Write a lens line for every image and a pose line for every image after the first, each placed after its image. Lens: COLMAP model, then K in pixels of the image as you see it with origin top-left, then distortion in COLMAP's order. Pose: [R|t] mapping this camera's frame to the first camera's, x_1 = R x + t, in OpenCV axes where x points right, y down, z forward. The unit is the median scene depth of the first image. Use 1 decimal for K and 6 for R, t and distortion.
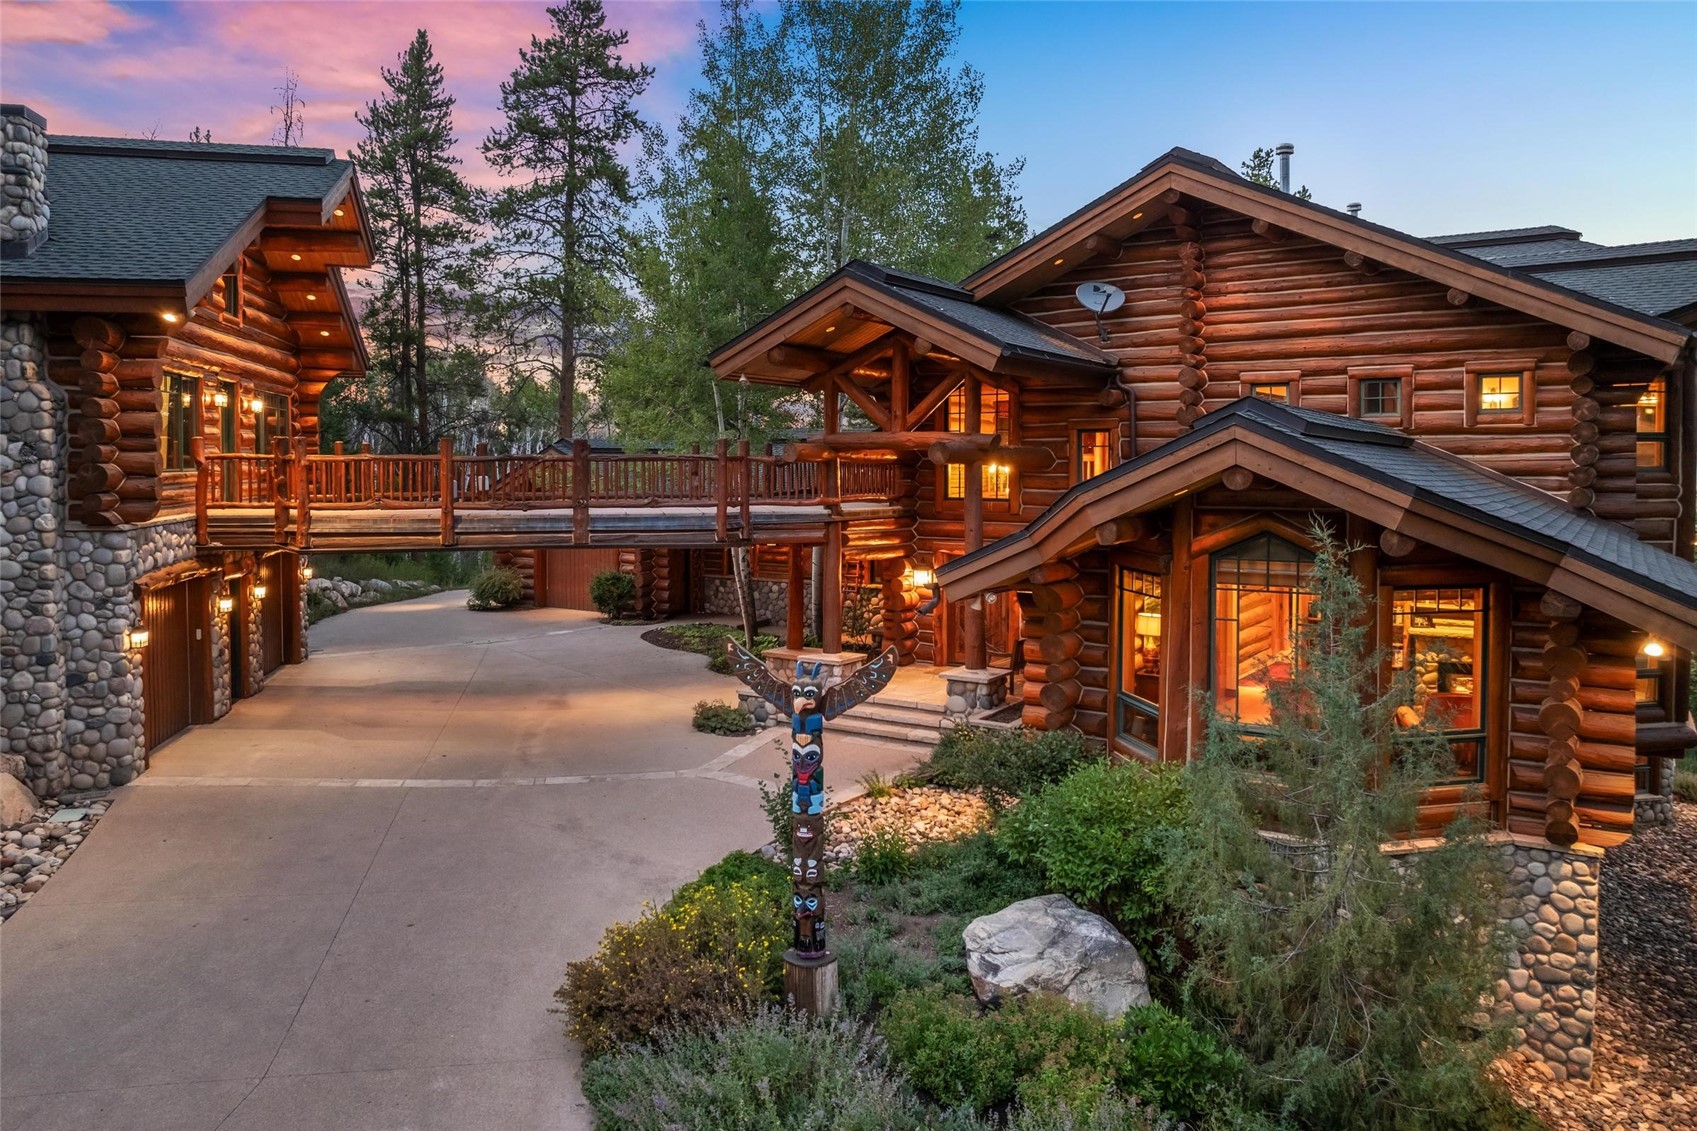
lens RADIAL K [[1196.6, 0, 851.7], [0, 1196.6, 562.0], [0, 0, 1]] dist [-0.041622, 0.005051]
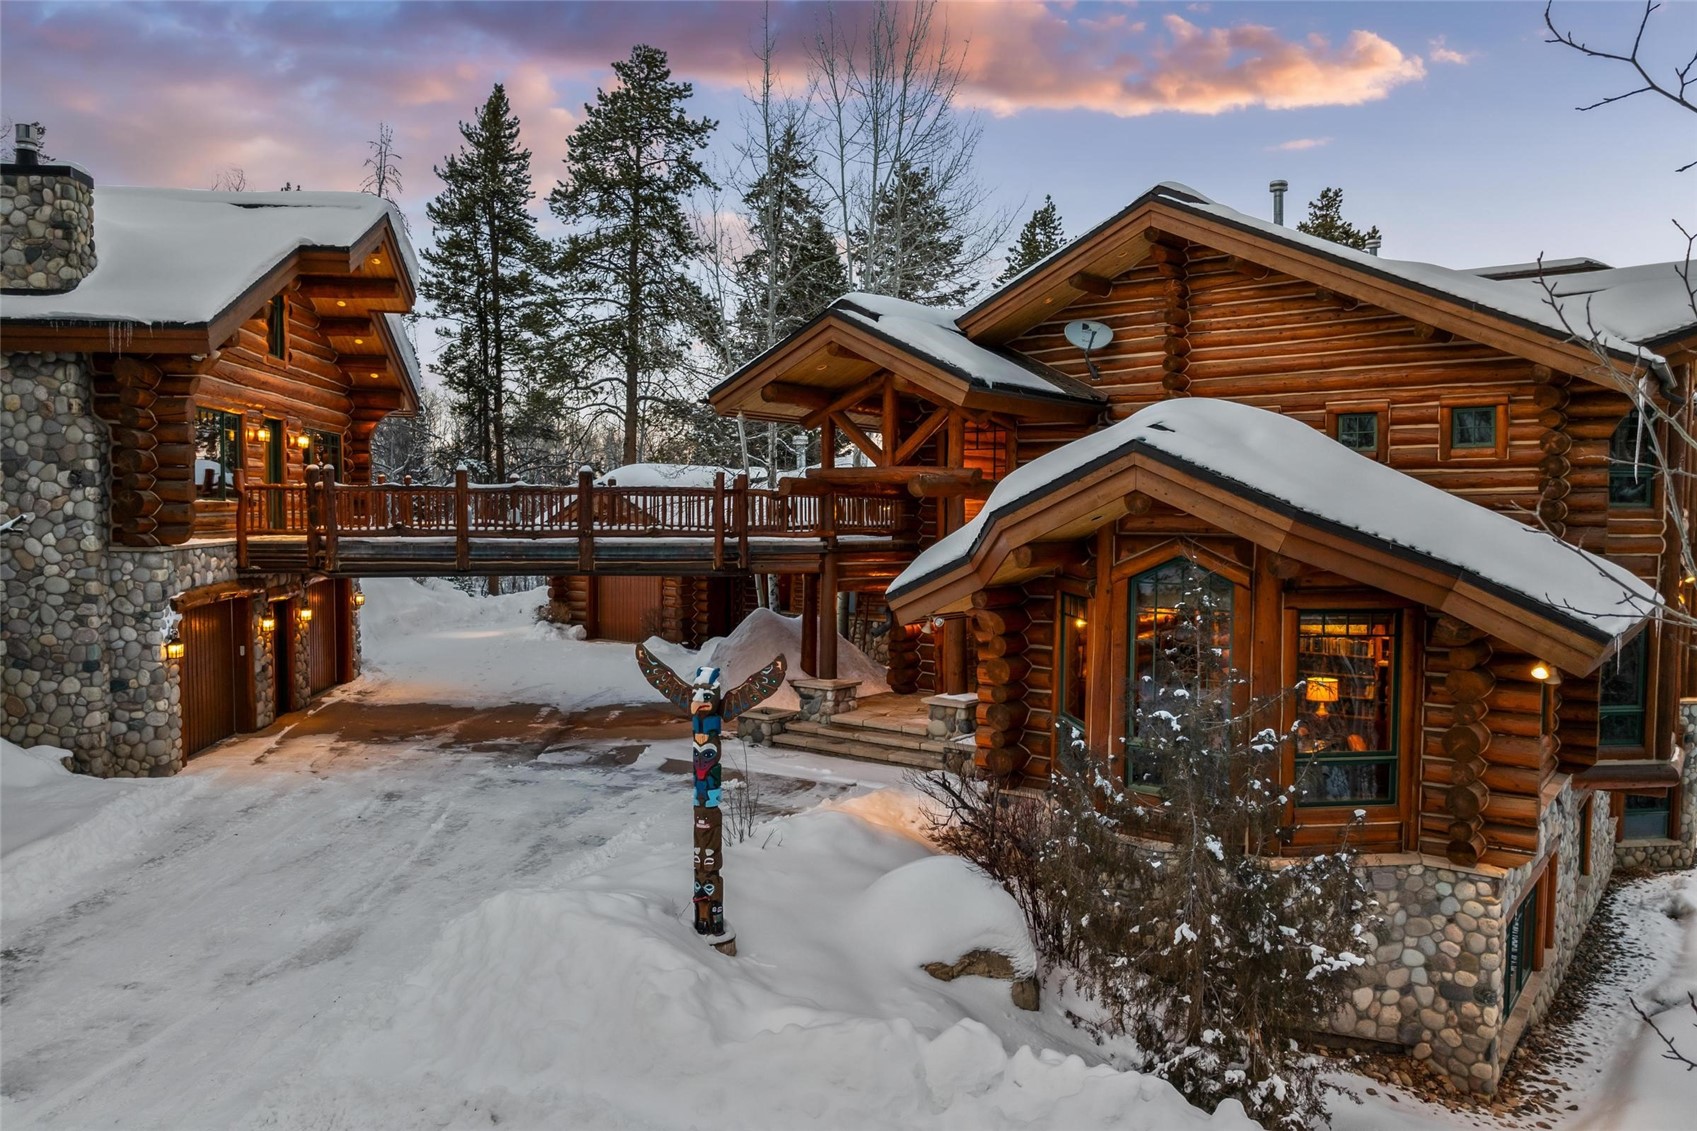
lens RADIAL K [[1196.6, 0, 885.5], [0, 1196.6, 635.7], [0, 0, 1]] dist [-0.041622, 0.005051]
pose [[0.996736, 0.013210, -0.079646, 0.128290], [-0.011676, 0.999738, 0.019693, 0.018949], [0.079885, -0.018699, 0.996629, -0.041489]]
